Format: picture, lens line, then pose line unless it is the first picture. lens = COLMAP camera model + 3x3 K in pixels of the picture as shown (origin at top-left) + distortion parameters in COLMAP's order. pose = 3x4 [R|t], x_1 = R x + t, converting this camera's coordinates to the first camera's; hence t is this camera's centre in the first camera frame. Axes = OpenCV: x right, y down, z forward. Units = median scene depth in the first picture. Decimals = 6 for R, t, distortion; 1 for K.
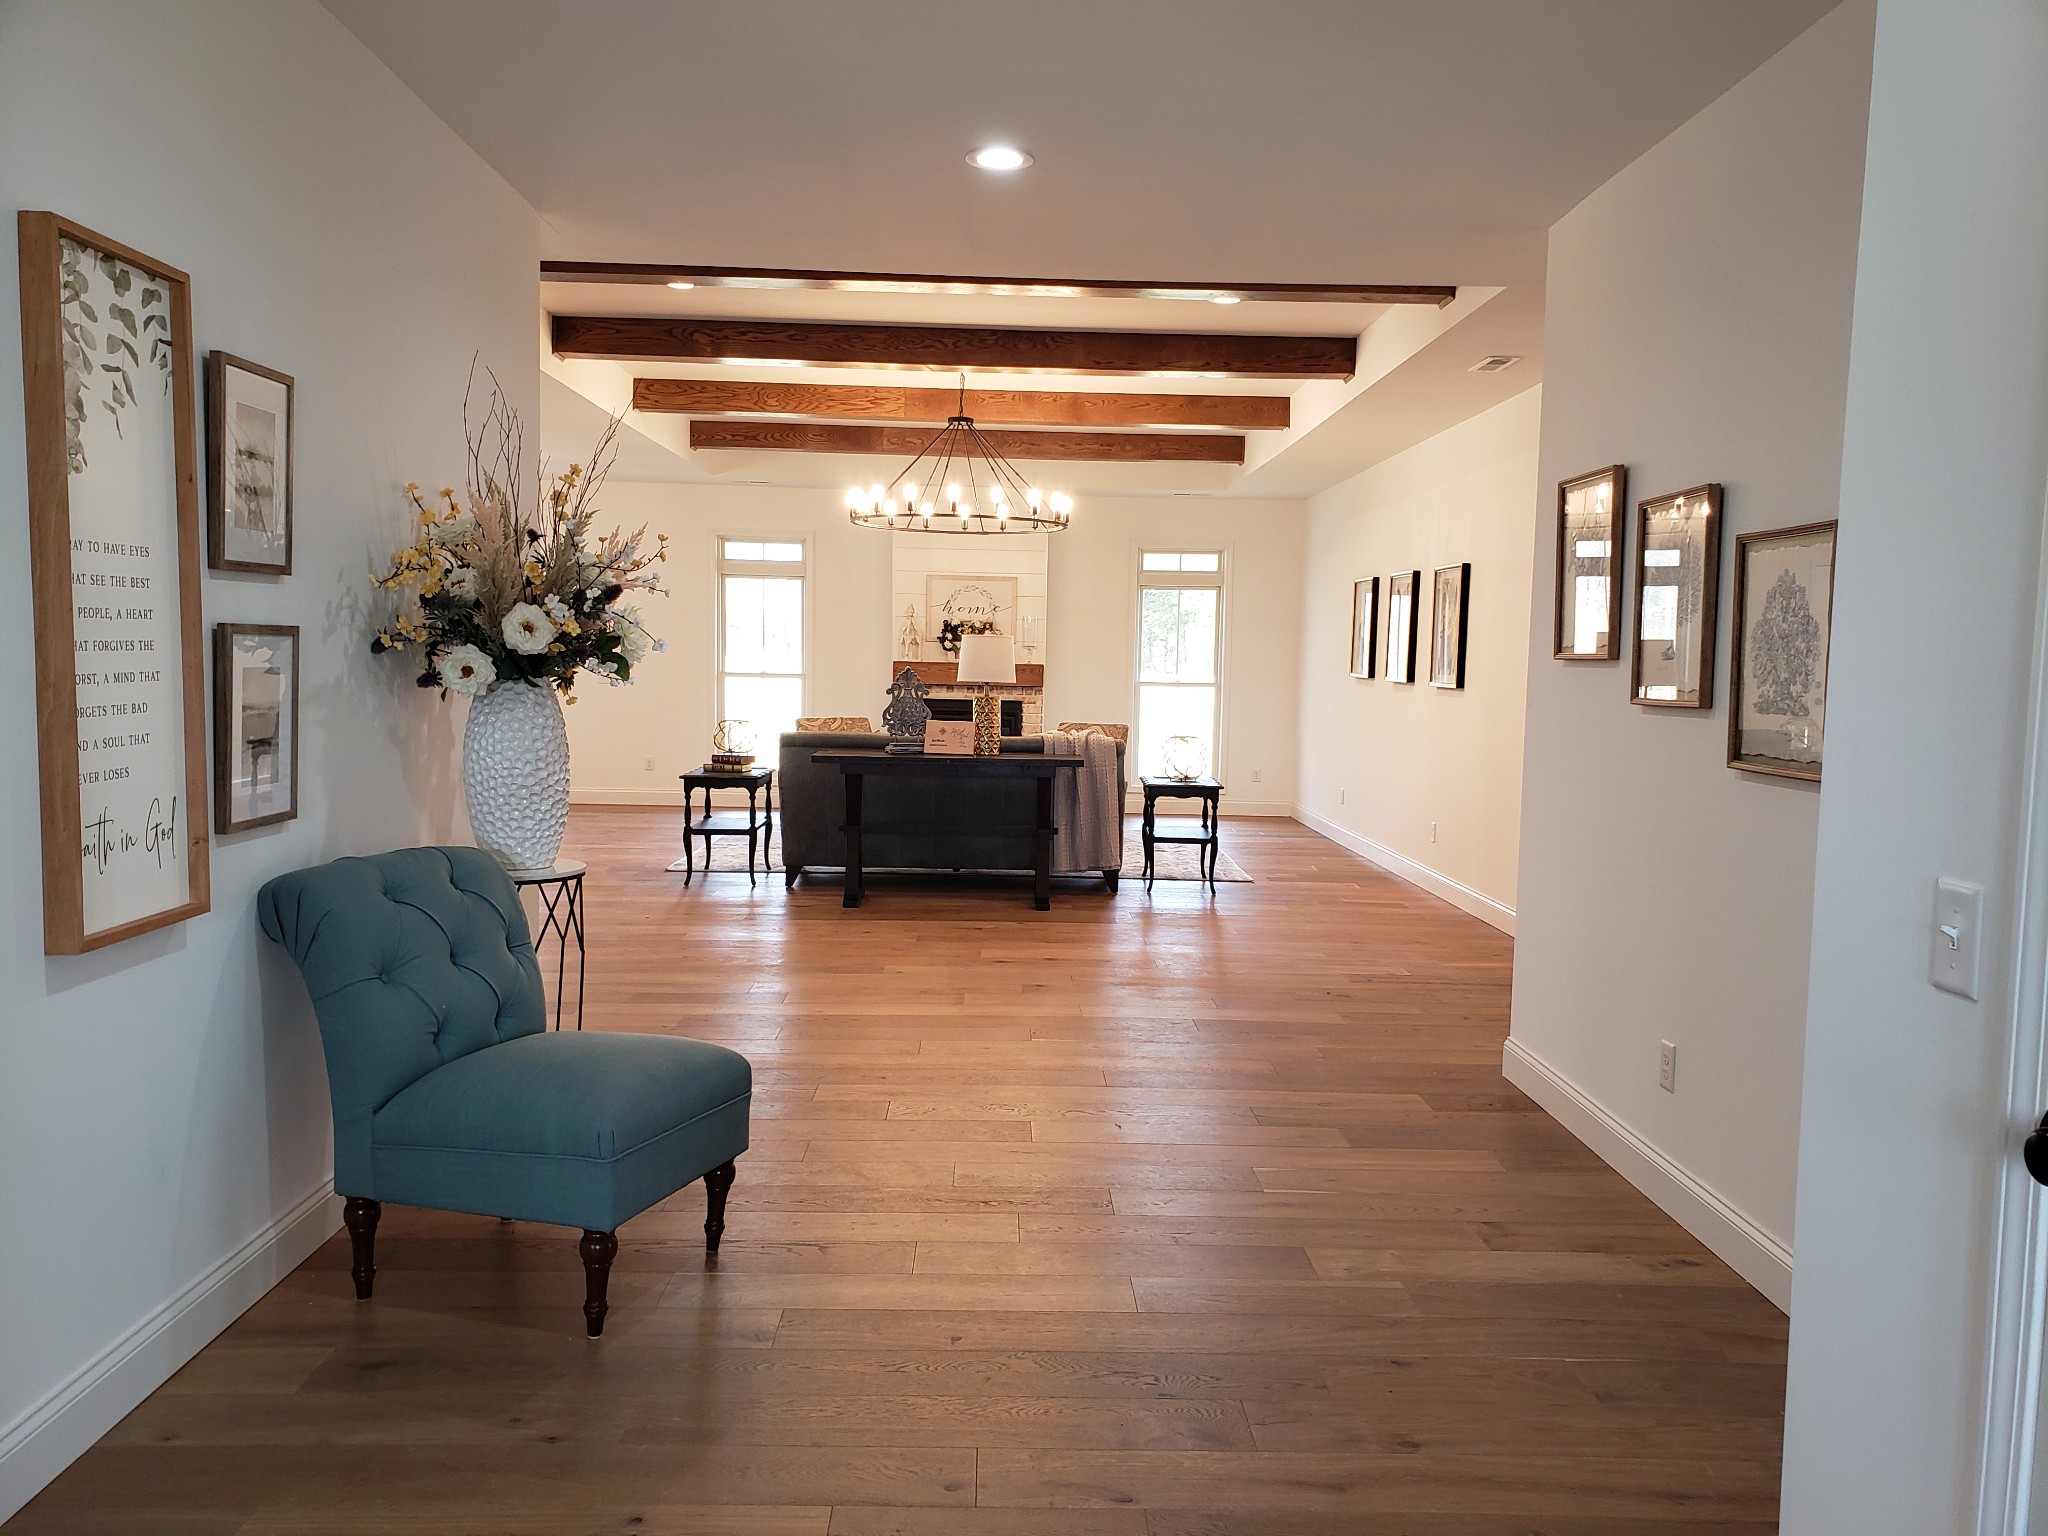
lens RADIAL K [[1549.8, 0, 1024.0], [0, 1549.8, 768.0], [0, 0, 1]] dist [0.086771, 0.002159]
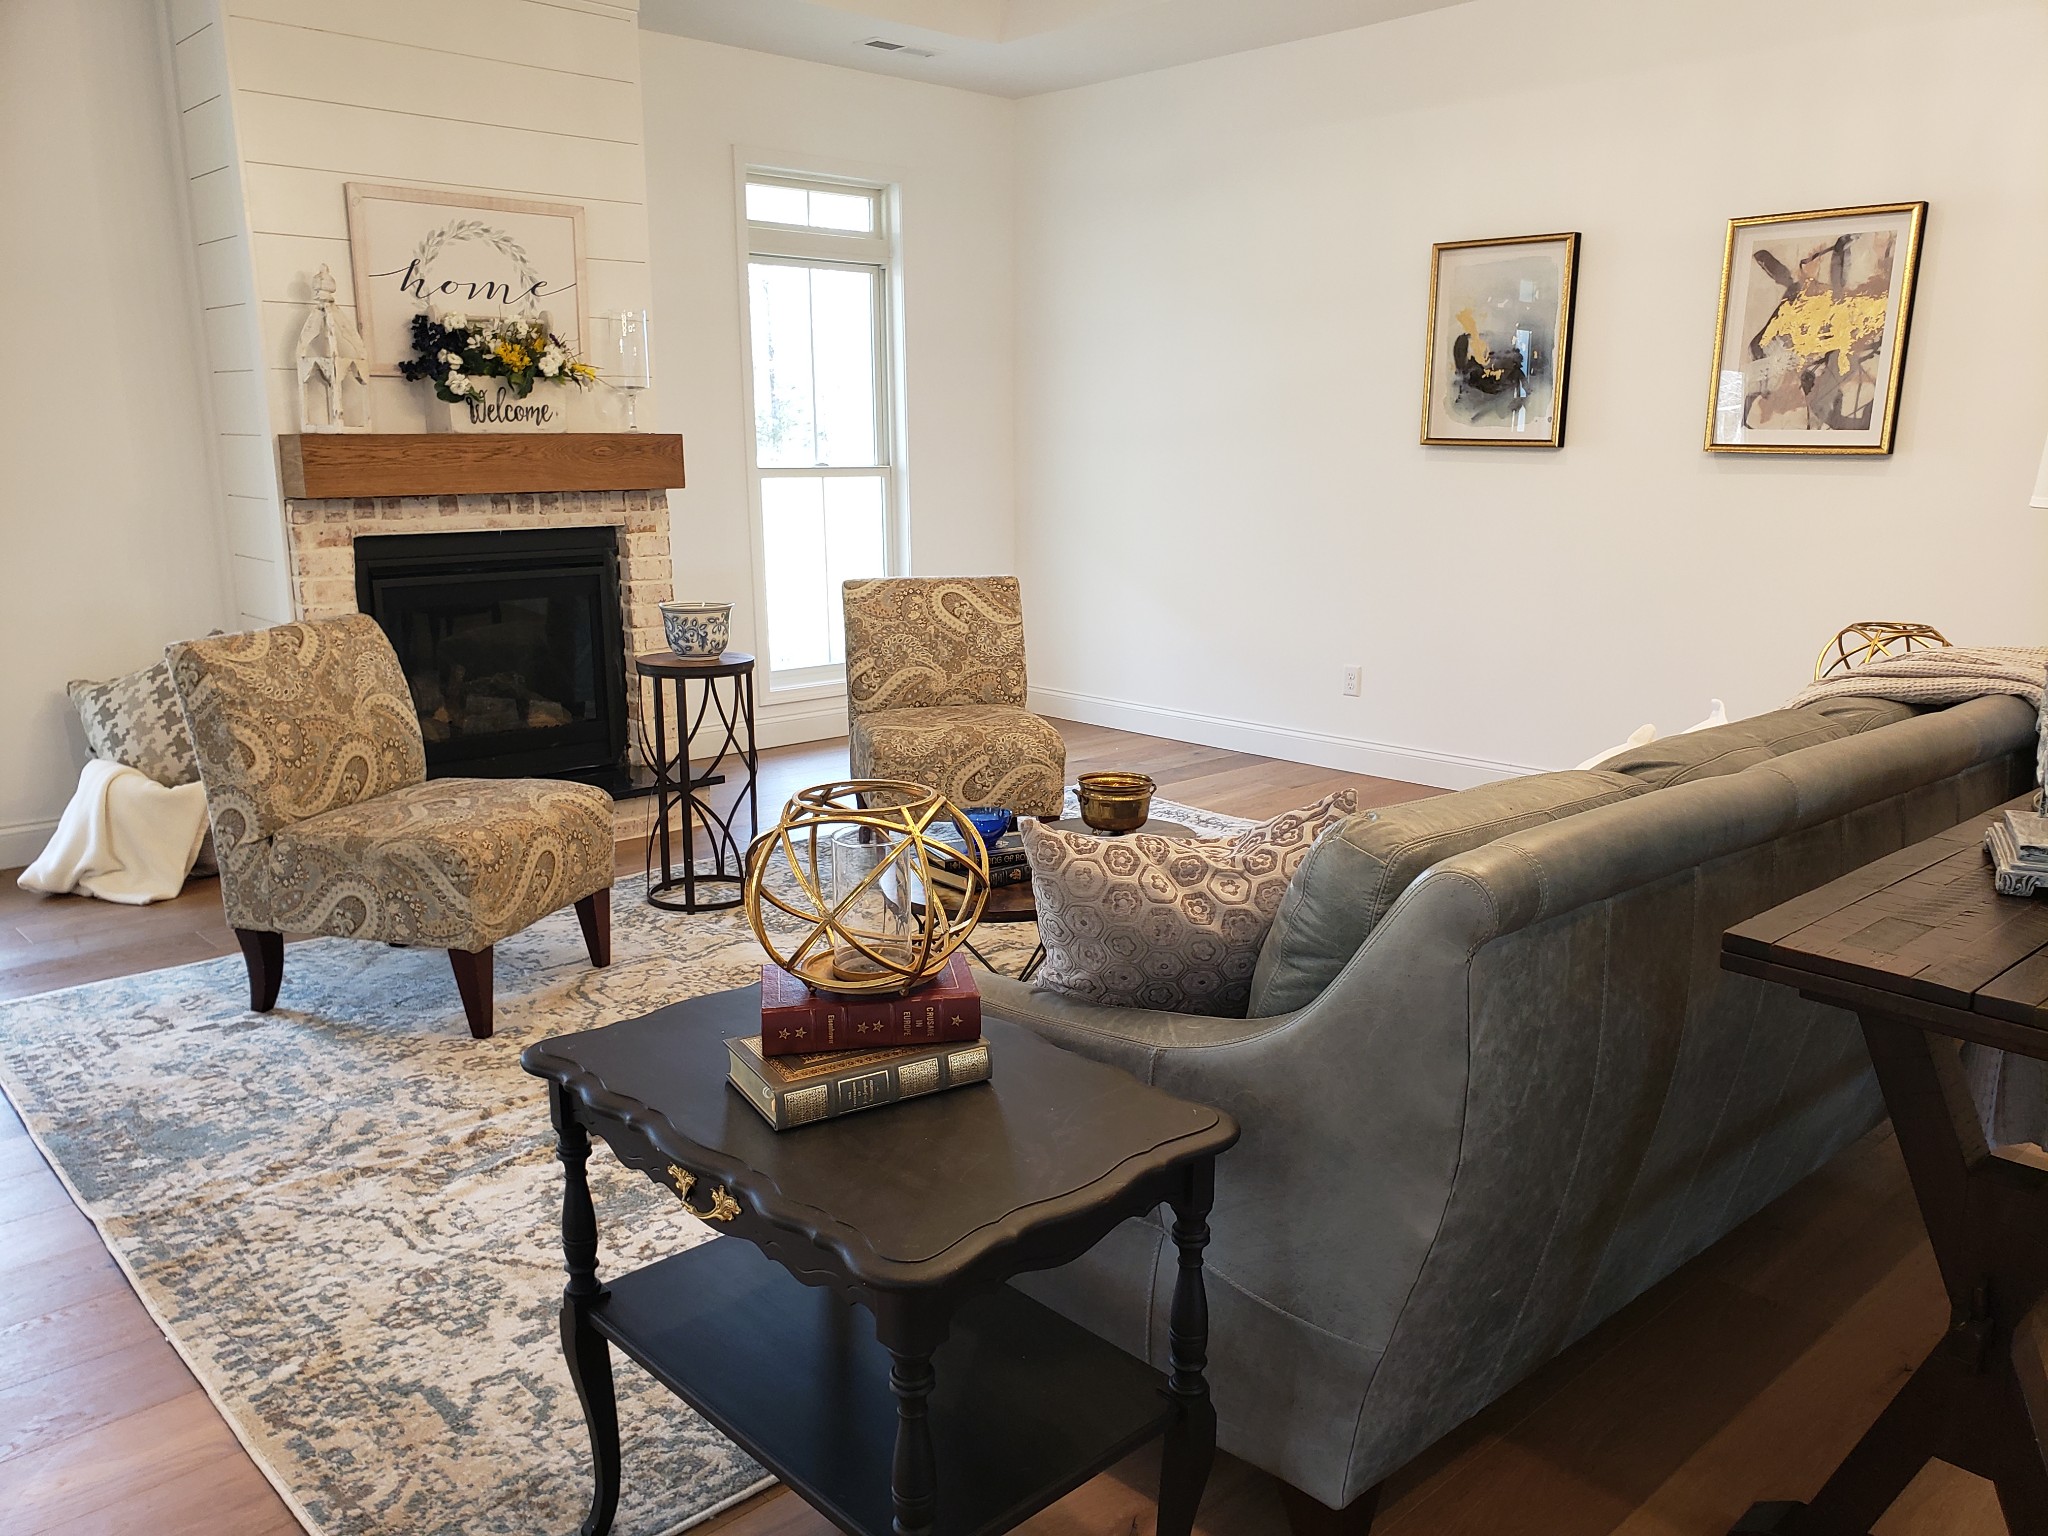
lens RADIAL K [[1600.6, 0, 1024.0], [0, 1600.6, 768.0], [0, 0, 1]] dist [0.012895, 0.017232]
pose [[0.747651, -0.157859, 0.645057, -0.204542], [0.062724, 0.983781, 0.168053, -0.045042], [-0.661123, -0.085184, 0.745426, 0.612450]]
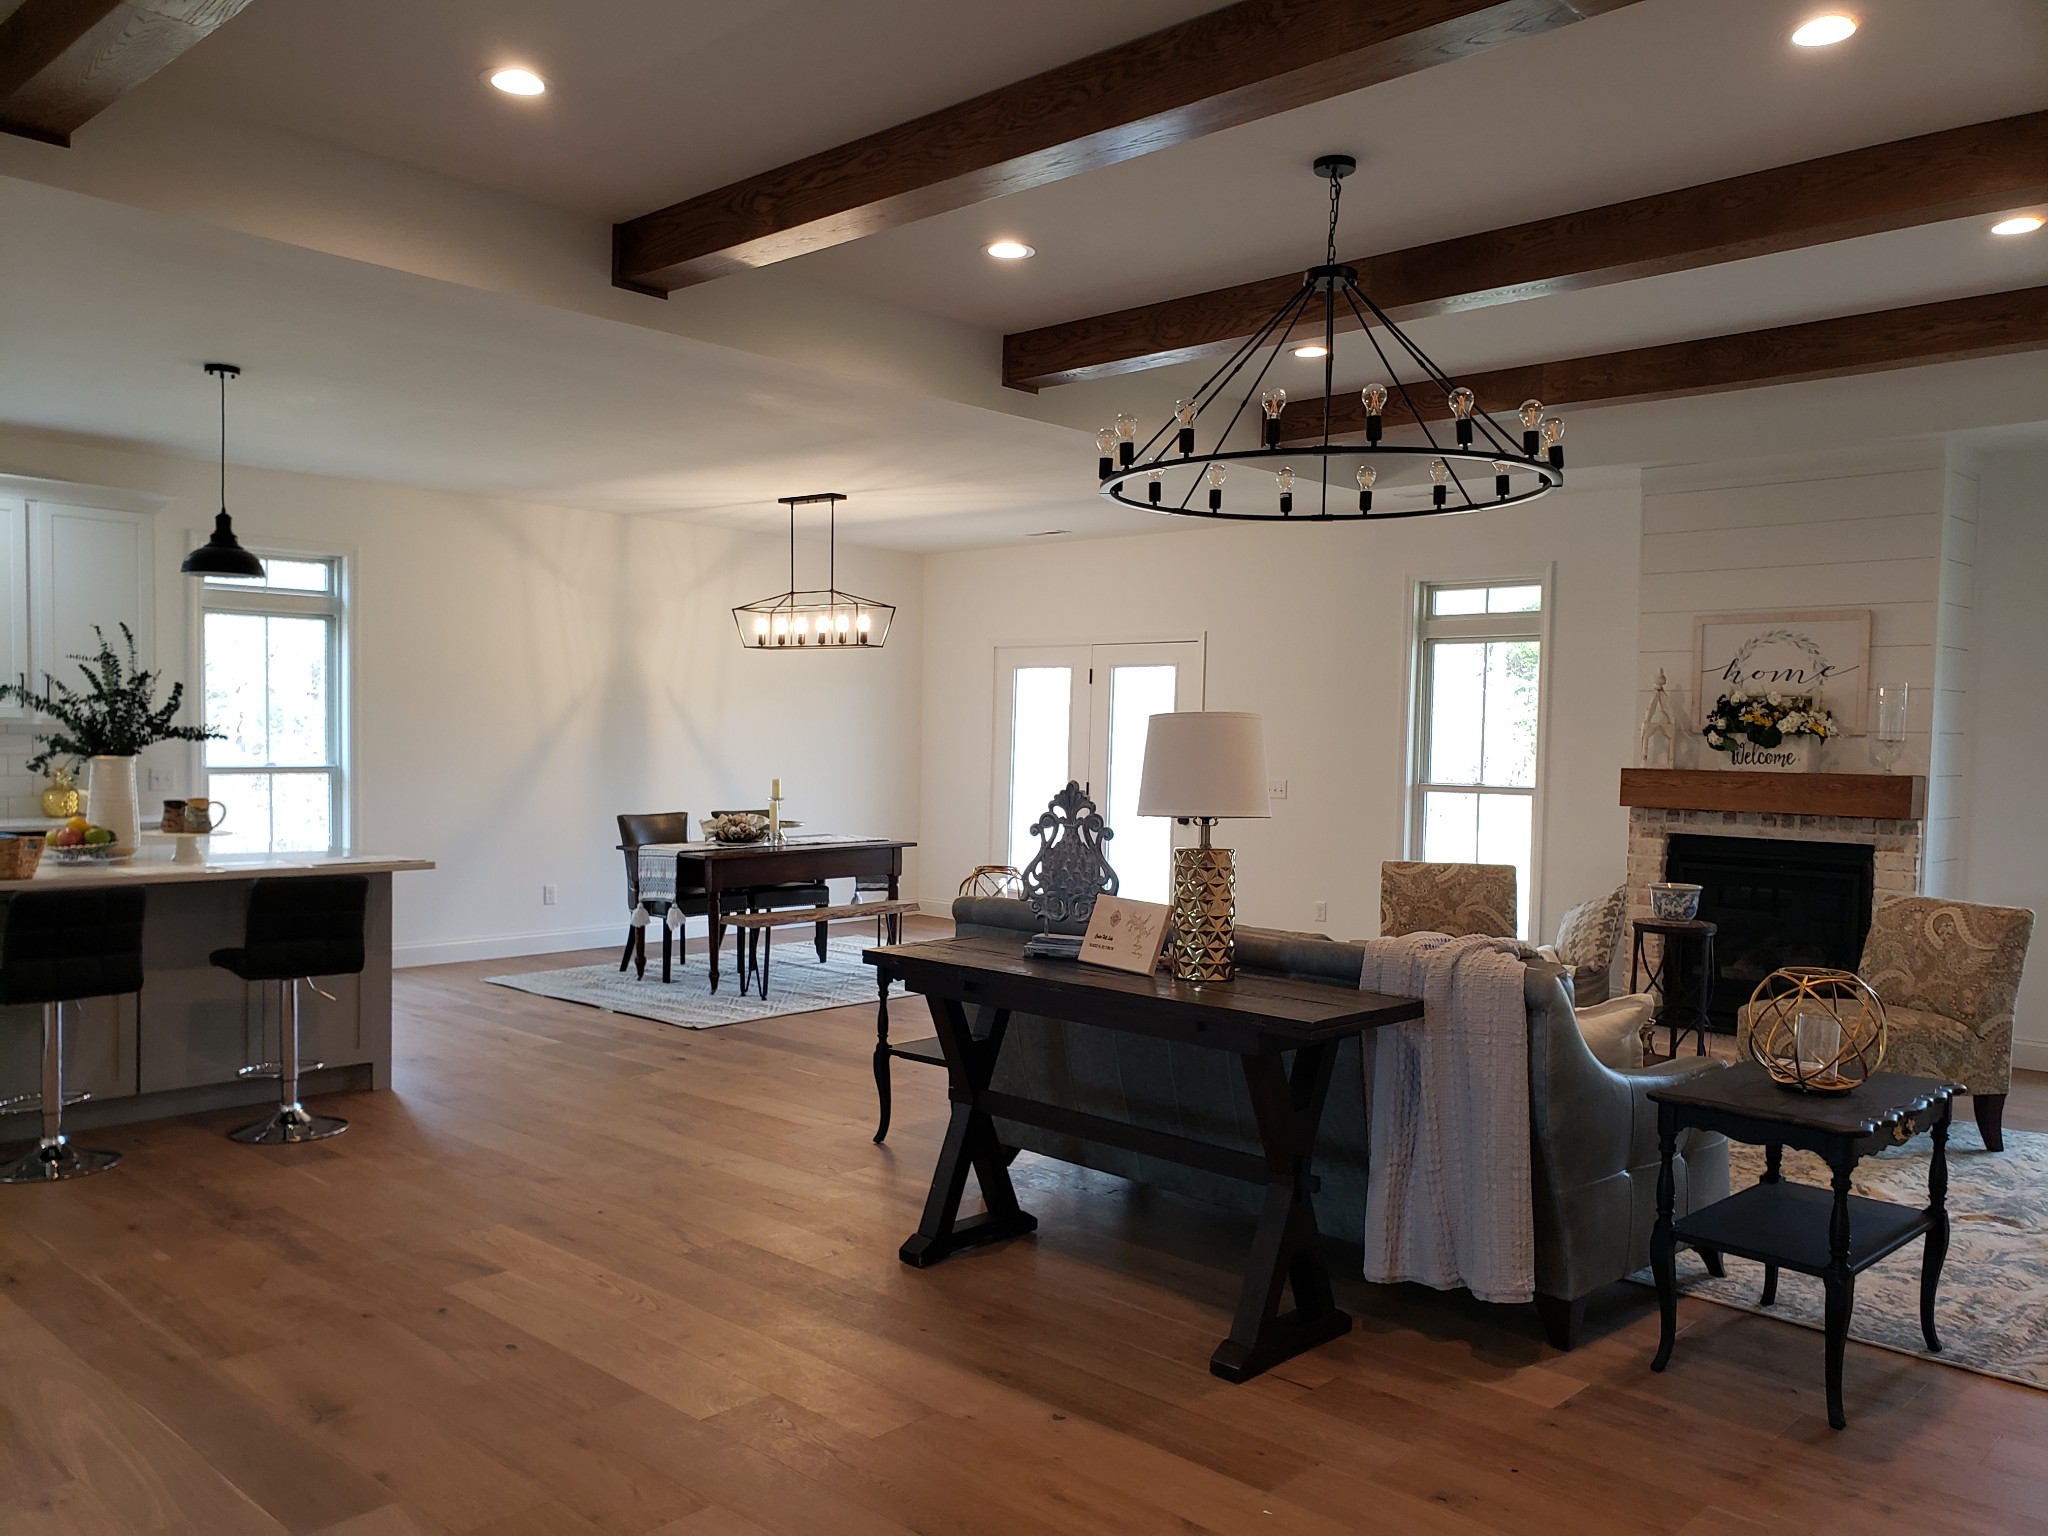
lens RADIAL K [[1597.9, 0, 1014.0], [0, 1597.9, 775.2], [0, 0, 1]] dist [0.020950, 0.009057]
pose [[0.717770, 0.007585, -0.696239, 0.167685], [-0.051510, 0.997779, -0.042233, -0.029166], [0.694373, 0.066177, 0.716566, 0.410219]]
